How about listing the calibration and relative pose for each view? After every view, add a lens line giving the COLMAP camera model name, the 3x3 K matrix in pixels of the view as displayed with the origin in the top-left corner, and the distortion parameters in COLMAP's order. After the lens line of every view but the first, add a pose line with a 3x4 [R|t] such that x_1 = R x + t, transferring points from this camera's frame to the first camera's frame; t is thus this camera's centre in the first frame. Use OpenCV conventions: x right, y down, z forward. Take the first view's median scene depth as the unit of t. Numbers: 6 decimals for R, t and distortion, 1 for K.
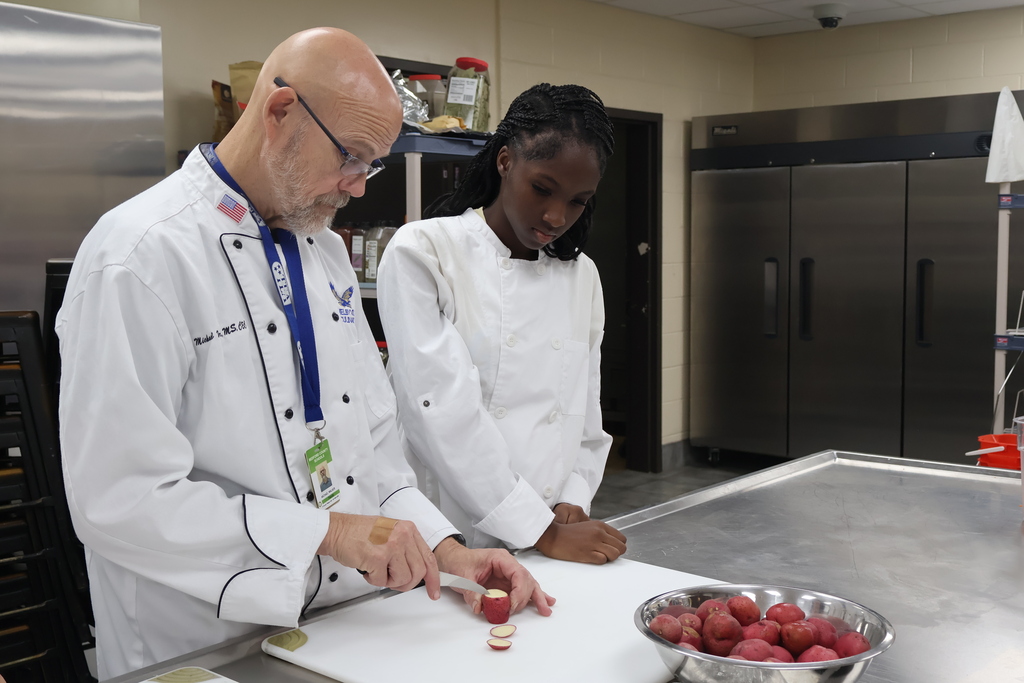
lens RADIAL K [[1207.3, 0, 512.1], [0, 1207.3, 342.8], [0, 0, 1]] dist [0.005905, 0.000000]
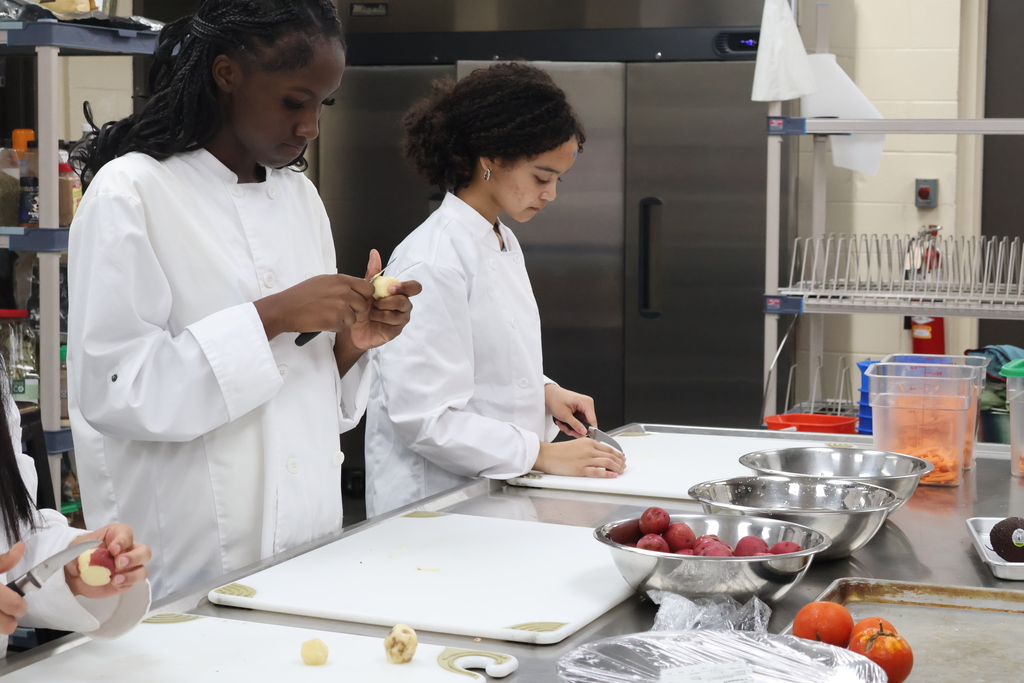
lens RADIAL K [[2134.7, 0, 511.9], [0, 2134.7, 341.2], [0, 0, 1]] dist [-0.000923, 0.000000]
pose [[0.947544, -0.014985, 0.319275, -0.200188], [0.015213, 0.999883, 0.001780, 0.018649], [-0.319264, 0.003171, 0.947660, -0.262577]]
